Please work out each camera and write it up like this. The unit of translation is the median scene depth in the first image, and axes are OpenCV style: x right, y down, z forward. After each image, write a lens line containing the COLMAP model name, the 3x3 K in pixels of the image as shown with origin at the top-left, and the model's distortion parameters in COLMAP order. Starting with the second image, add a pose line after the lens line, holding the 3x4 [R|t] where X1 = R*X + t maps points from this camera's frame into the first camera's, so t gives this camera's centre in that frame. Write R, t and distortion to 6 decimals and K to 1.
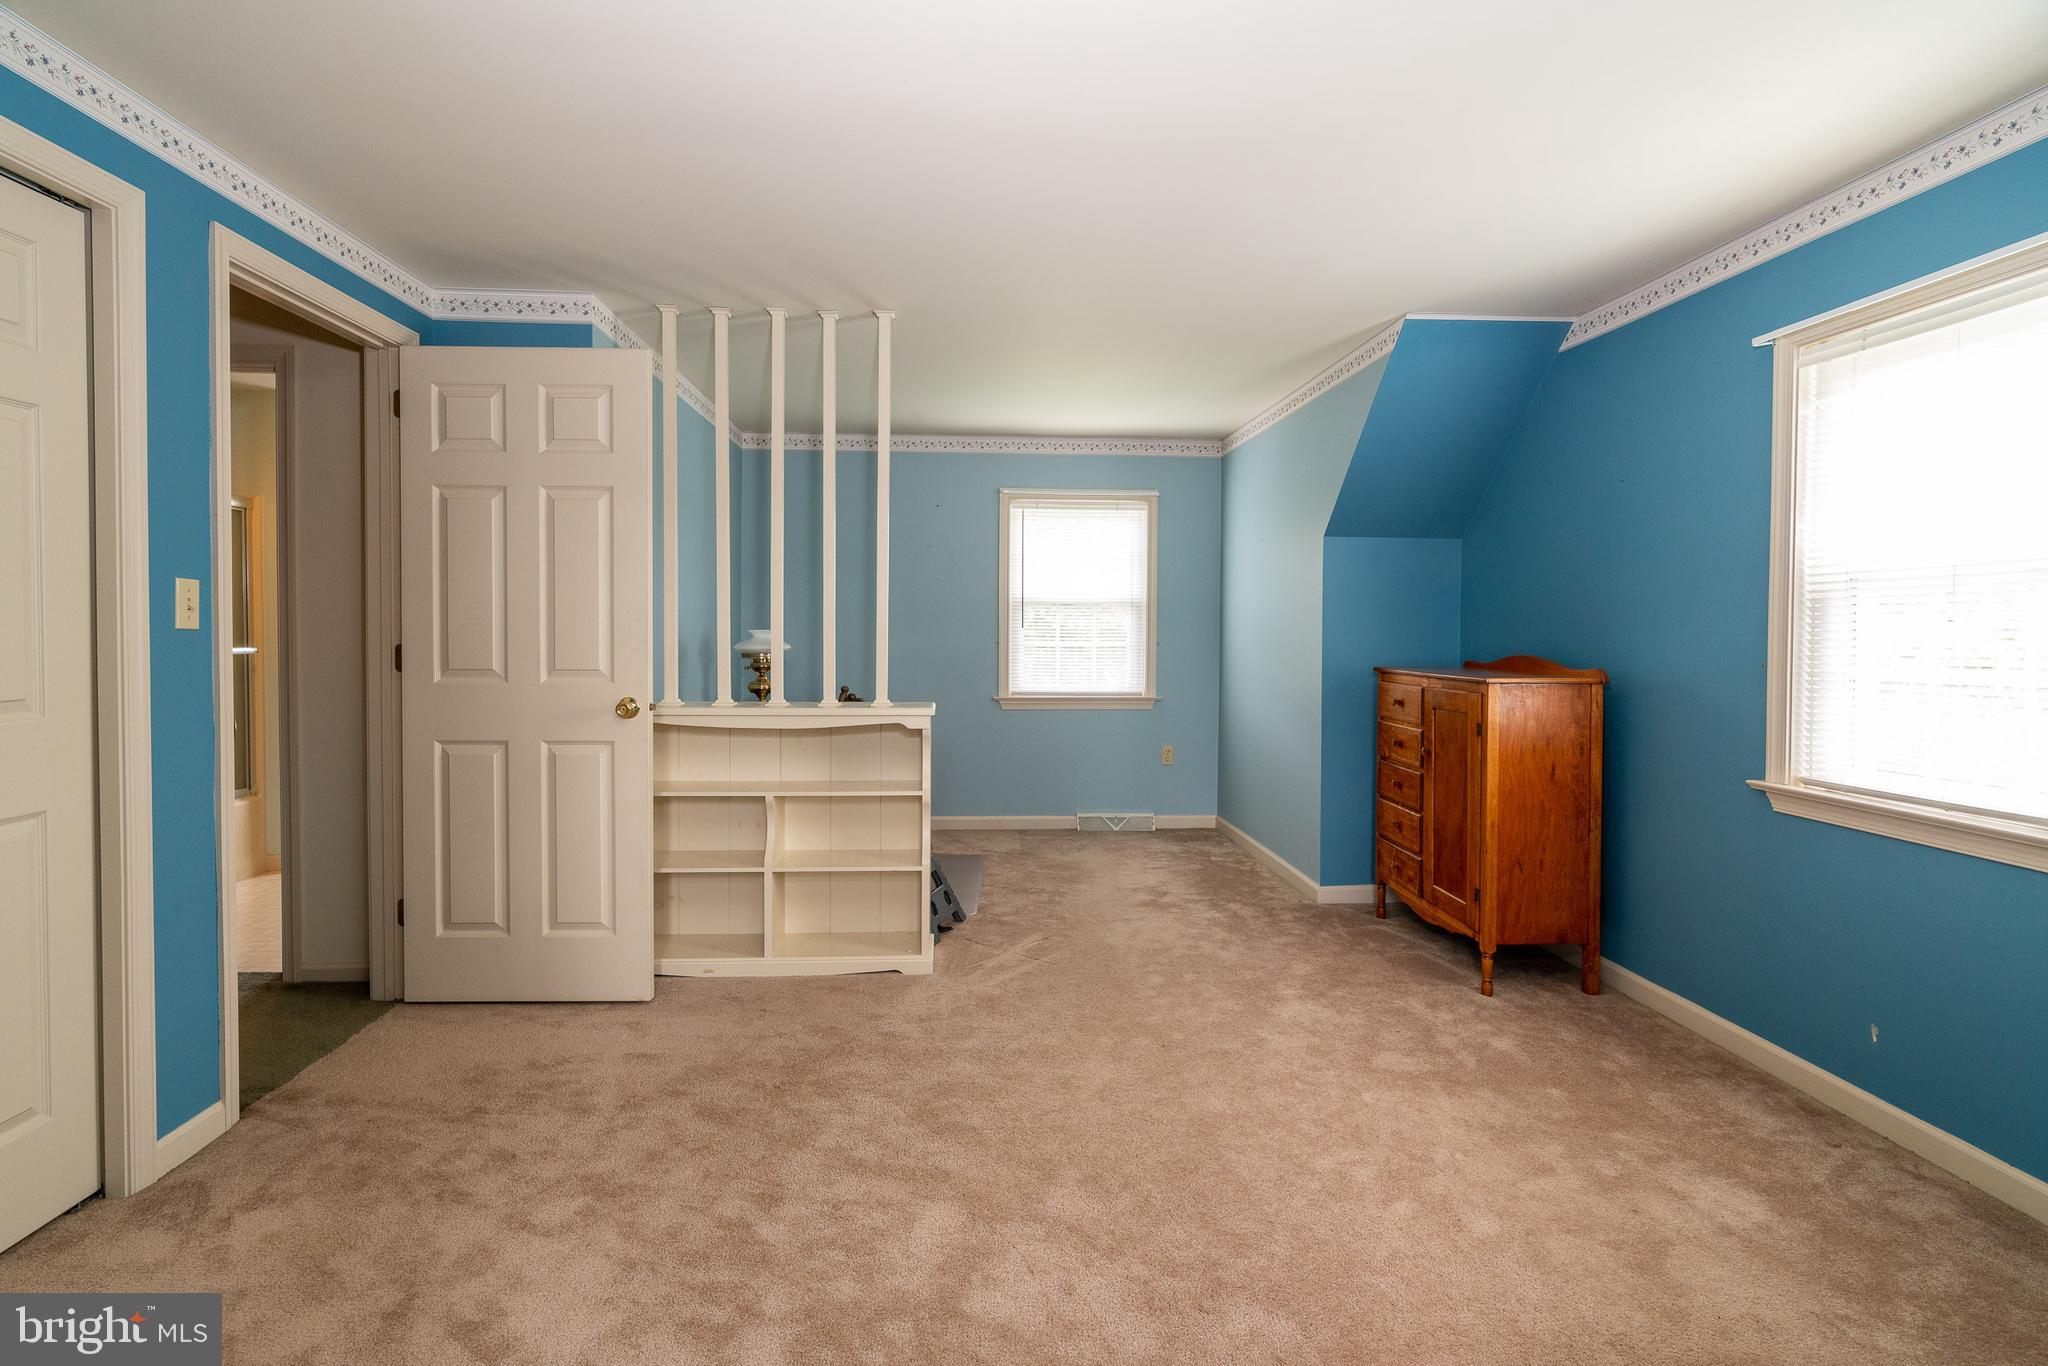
lens RADIAL K [[1031.7, 0, 1013.9], [0, 1031.7, 645.9], [0, 0, 1]] dist [-0.009698, 0.008294]
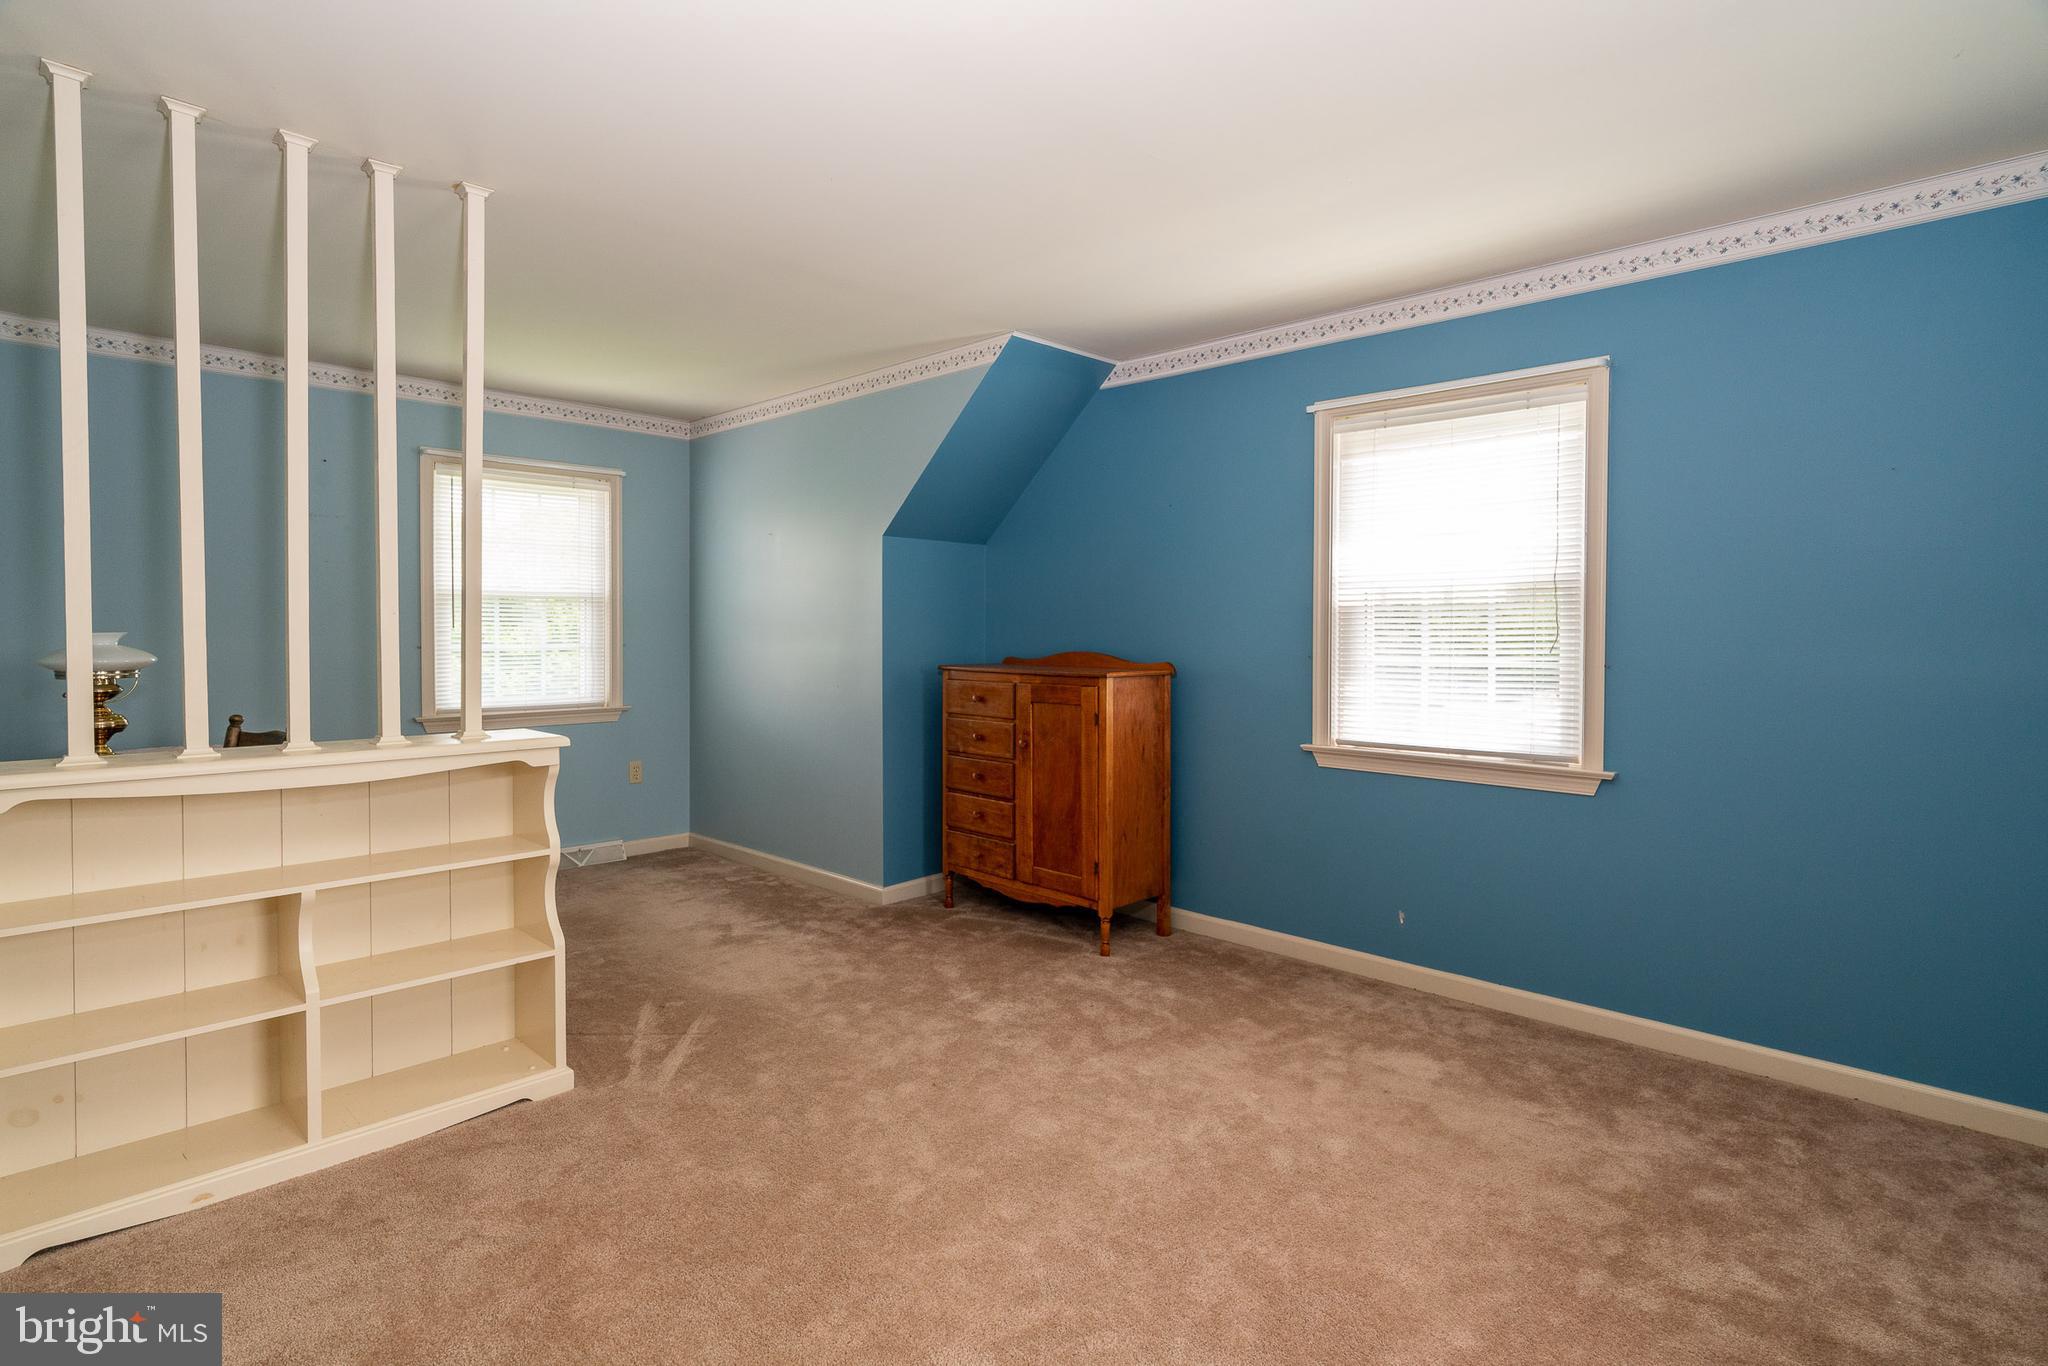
lens RADIAL K [[1031.7, 0, 1013.9], [0, 1031.7, 645.9], [0, 0, 1]] dist [-0.009698, 0.008294]
pose [[0.737844, -0.016220, 0.674777, -0.361677], [0.013602, 0.999866, 0.009161, -0.009642], [-0.674834, 0.002419, 0.737965, 0.235195]]
